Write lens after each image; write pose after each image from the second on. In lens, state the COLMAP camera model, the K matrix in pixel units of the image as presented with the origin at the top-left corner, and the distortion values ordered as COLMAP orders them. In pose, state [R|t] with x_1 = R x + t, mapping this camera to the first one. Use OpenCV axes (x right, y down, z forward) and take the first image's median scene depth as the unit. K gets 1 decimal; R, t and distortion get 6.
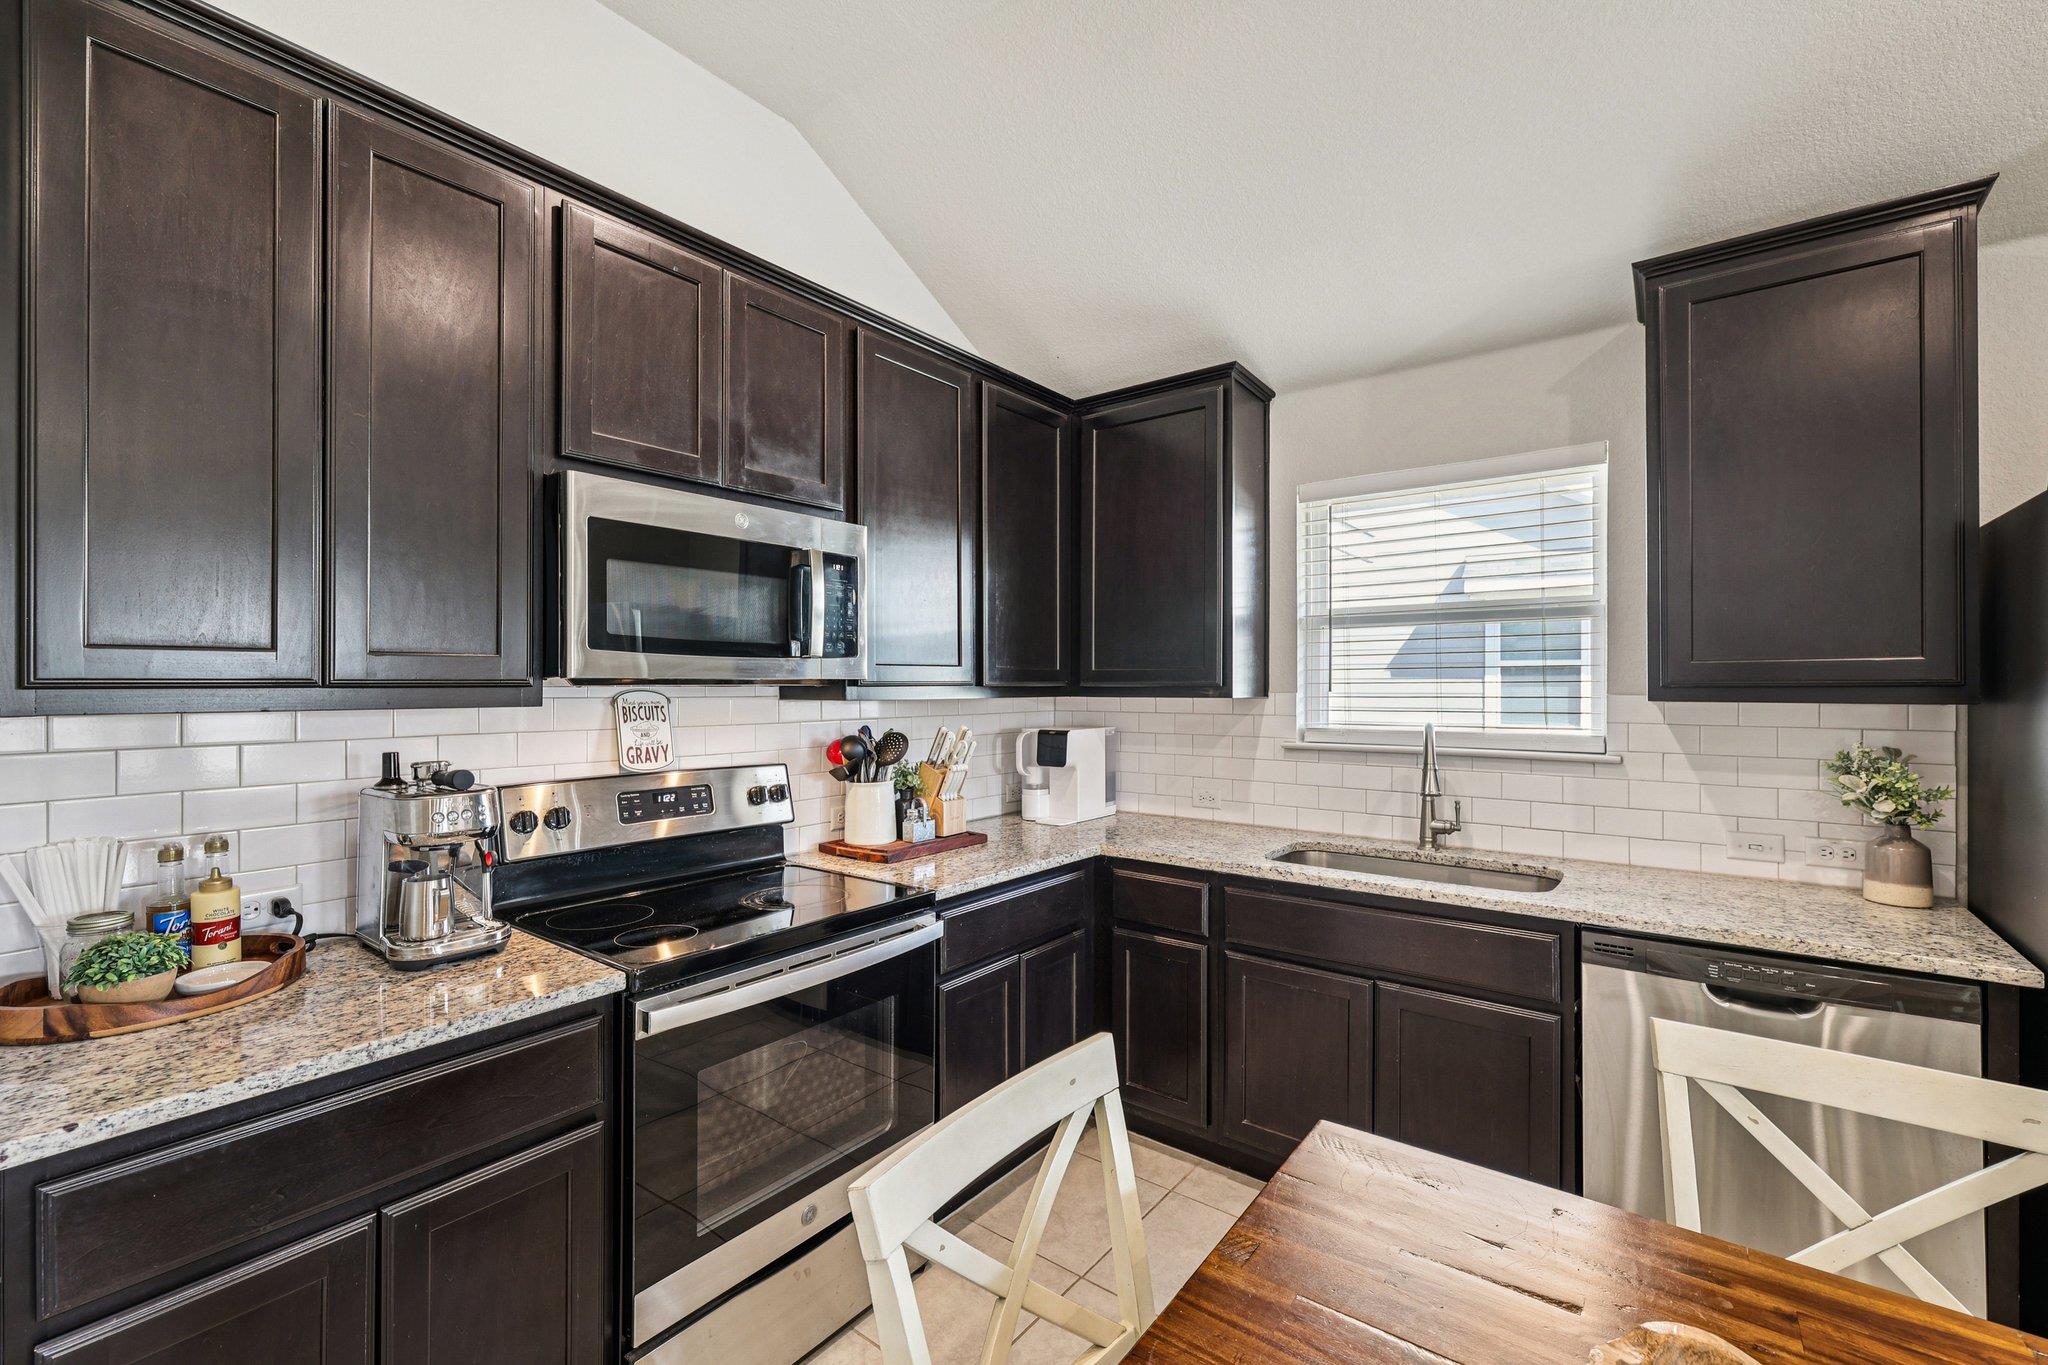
lens RADIAL K [[866.4, 0, 1032.9], [0, 866.4, 682.9], [0, 0, 1]] dist [-0.001772, 0.000097]
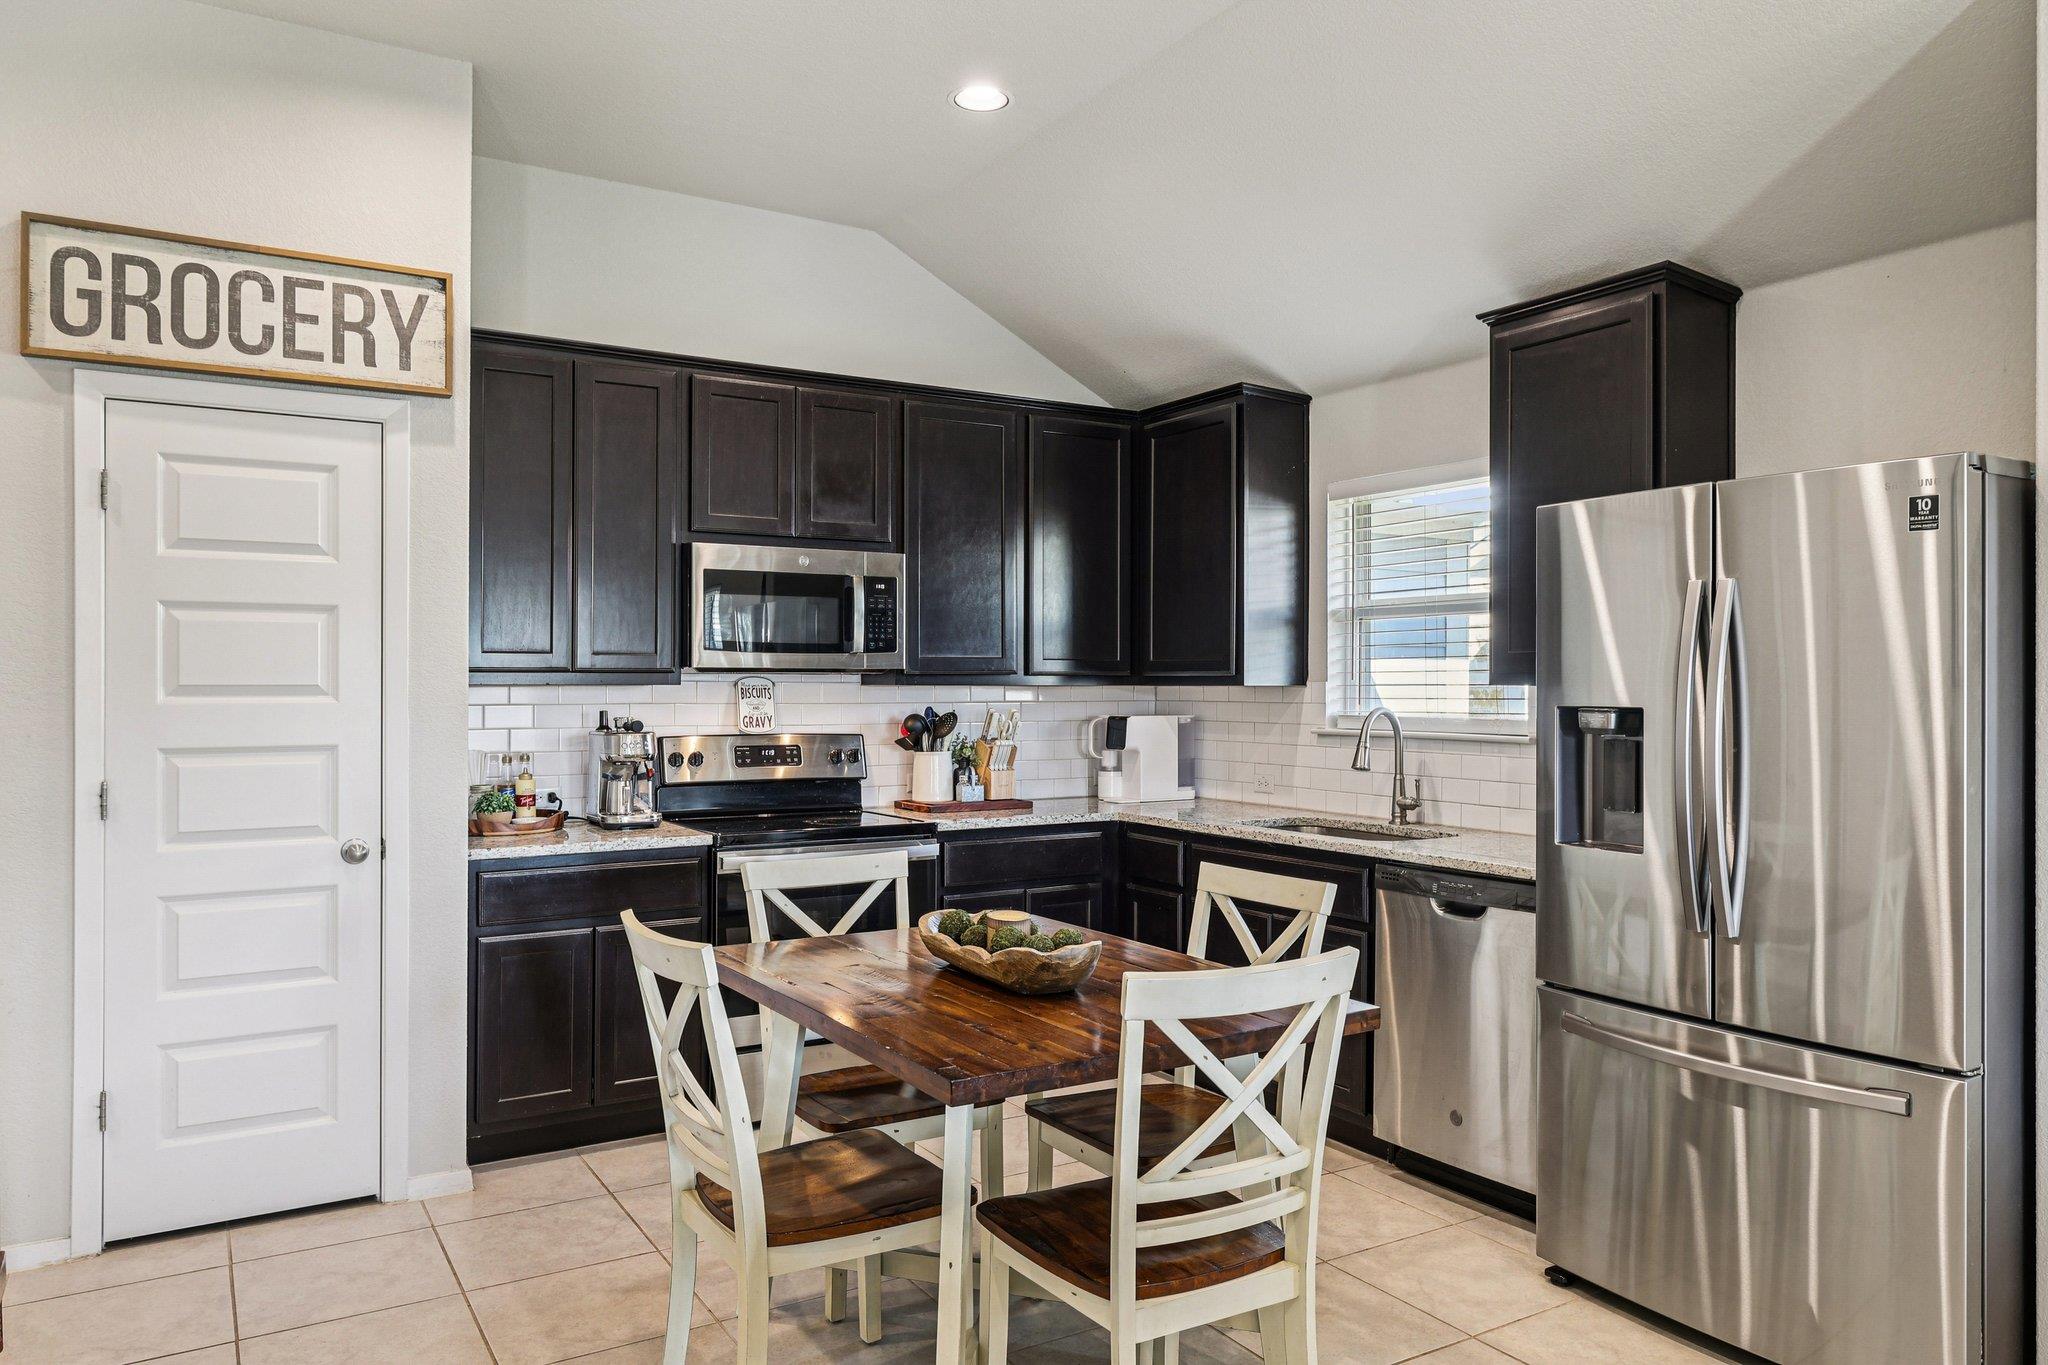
lens RADIAL K [[1380.2, 0, 1024.0], [0, 1380.2, 682.5], [0, 0, 1]] dist [-0.001565, 0.001821]
pose [[0.934196, 0.001695, -0.356756, 0.783904], [-0.001078, 0.999998, 0.001927, 0.013625], [0.356758, -0.001416, 0.934196, -0.974418]]
